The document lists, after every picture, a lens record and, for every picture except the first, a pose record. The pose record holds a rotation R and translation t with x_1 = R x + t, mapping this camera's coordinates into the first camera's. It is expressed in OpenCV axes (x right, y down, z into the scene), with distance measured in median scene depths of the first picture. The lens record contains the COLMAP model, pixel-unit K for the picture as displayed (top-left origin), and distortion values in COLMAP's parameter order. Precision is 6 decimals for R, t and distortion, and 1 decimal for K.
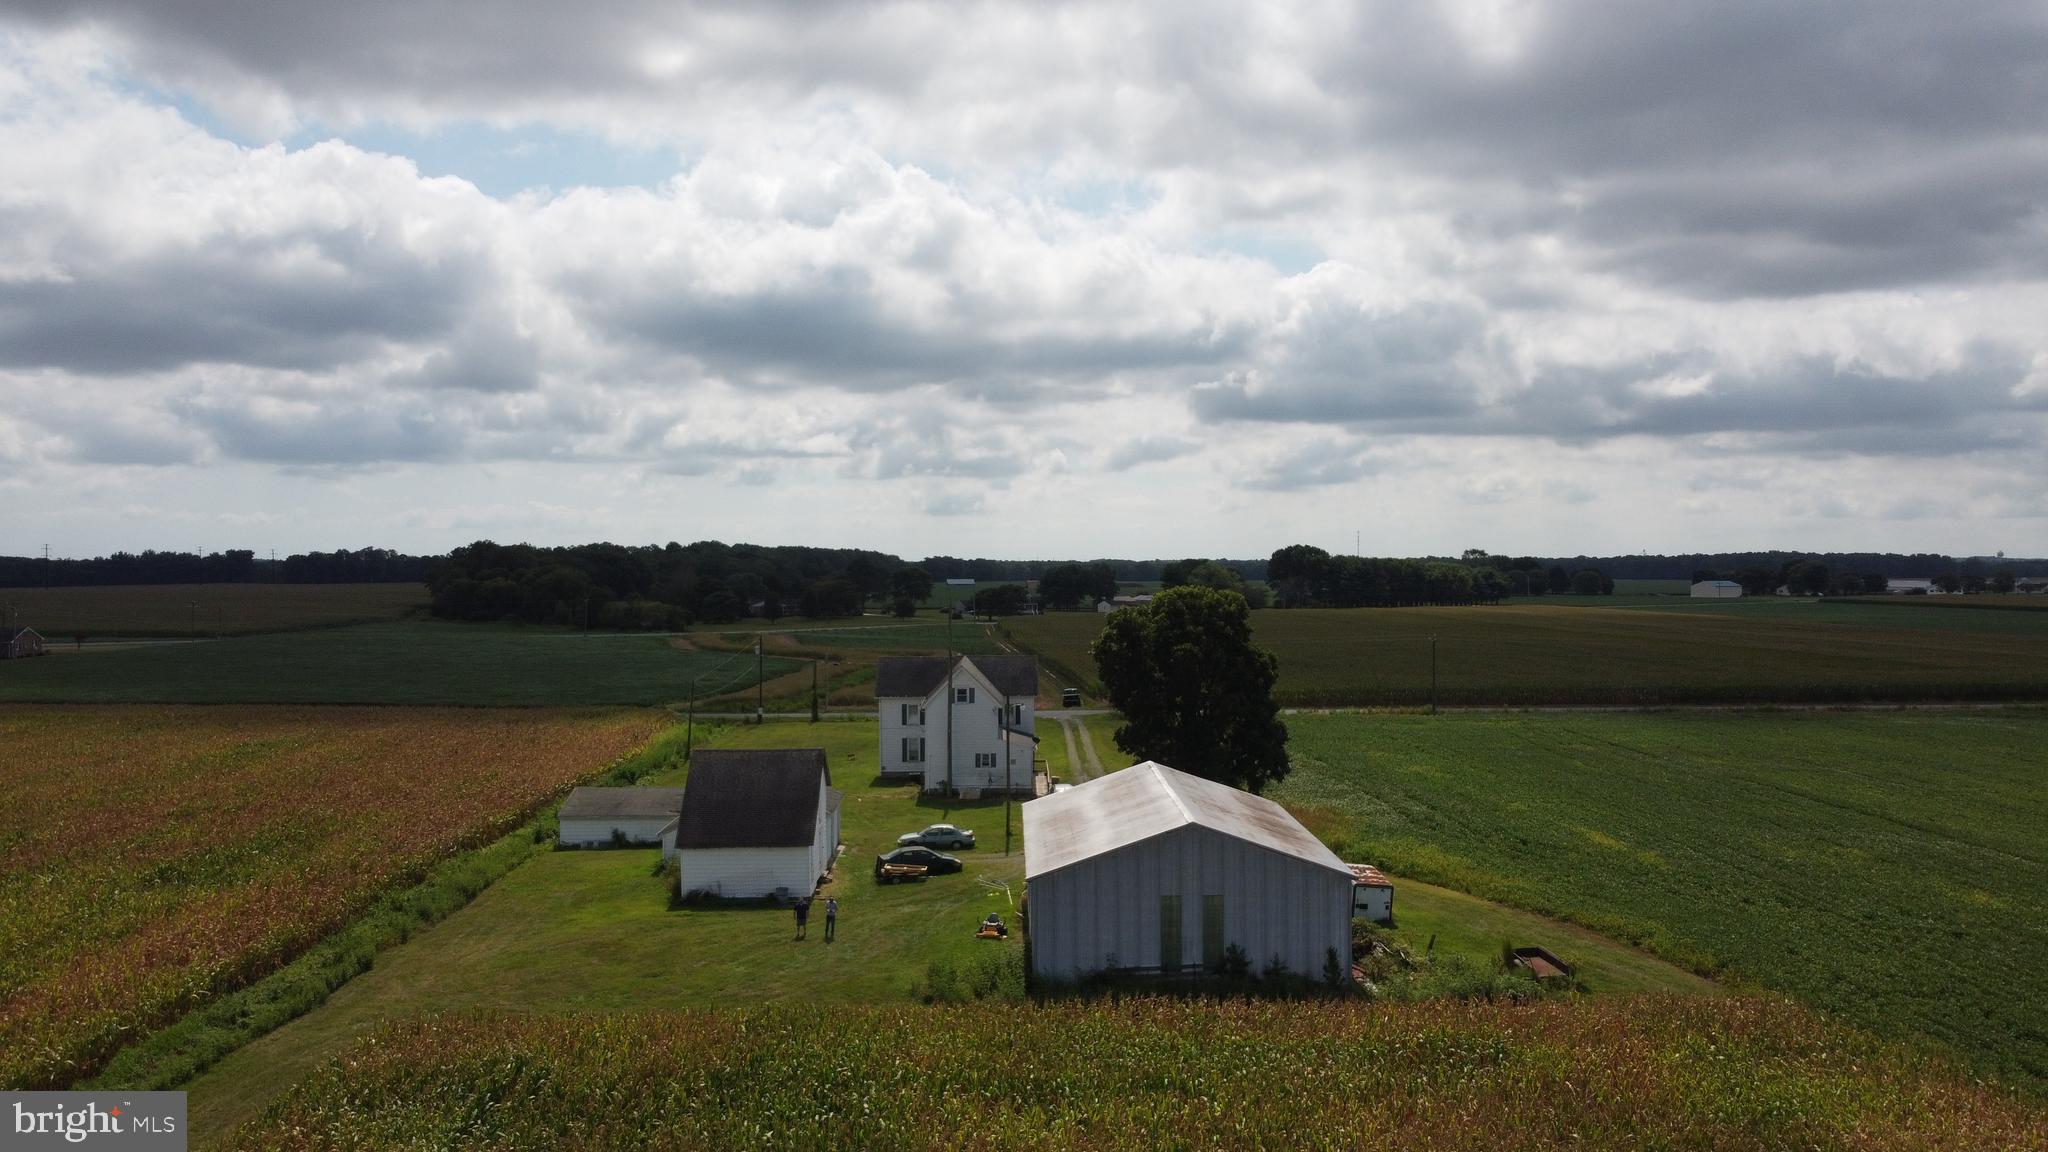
lens RADIAL K [[1540.7, 0, 1024.1], [0, 1540.7, 483.3], [0, 0, 1]] dist [0.003366, 0.004673]
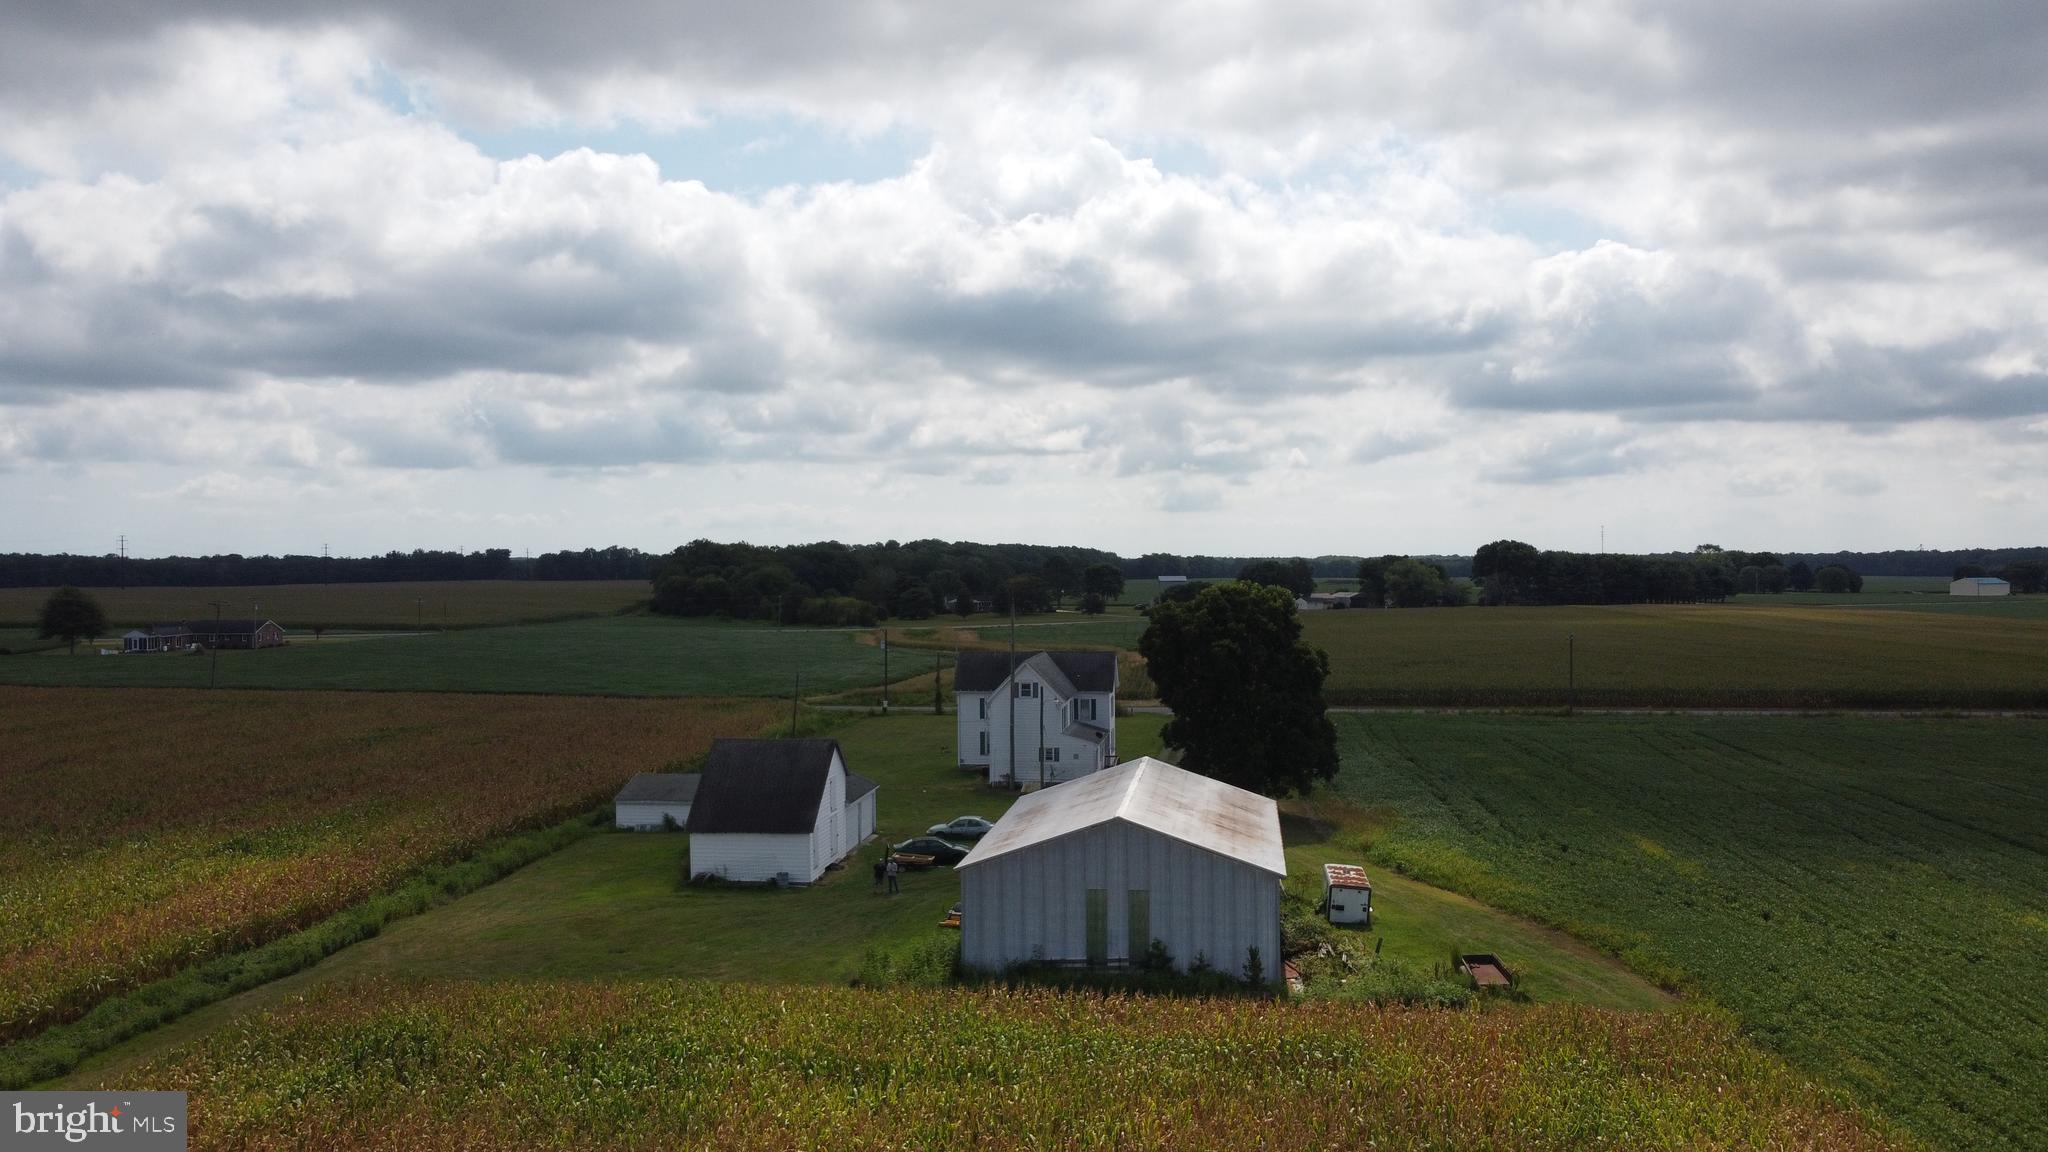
lens RADIAL K [[1539.1, 0, 1047.9], [0, 1539.1, 673.4], [0, 0, 1]] dist [0.005410, 0.000401]
pose [[0.989732, 0.008657, -0.142670, 0.033420], [0.009177, 0.992256, 0.123870, 0.000806], [0.142637, -0.123907, 0.981989, 0.006095]]
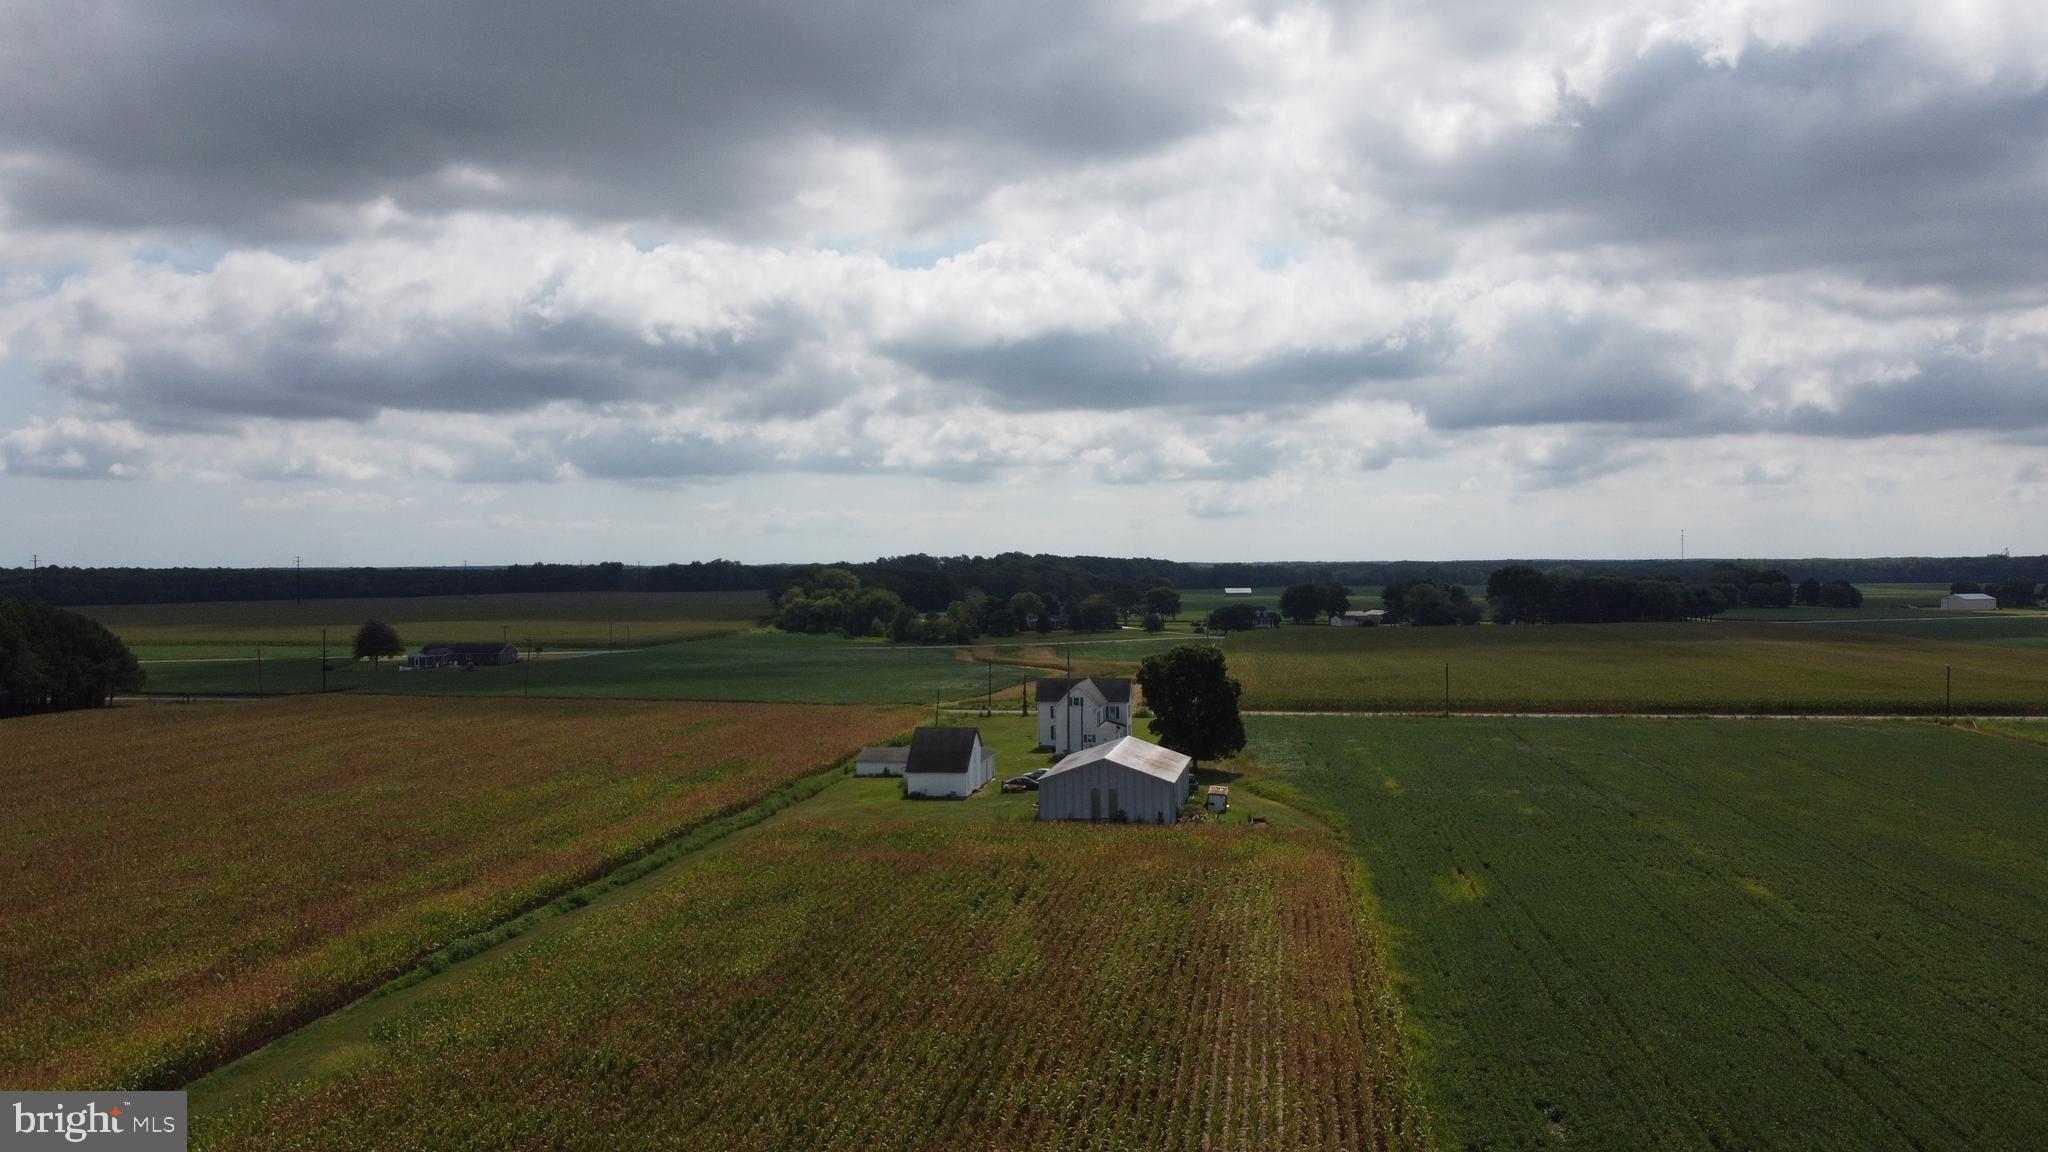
lens RADIAL K [[1648.6, 0, 1024.0], [0, 1648.6, 576.0], [0, 0, 1]] dist [0.000260, -0.000050]
pose [[0.977858, -0.003896, -0.209233, 0.084876], [0.017697, 0.997785, 0.064128, -0.036574], [0.208520, -0.066411, 0.975761, -0.241041]]
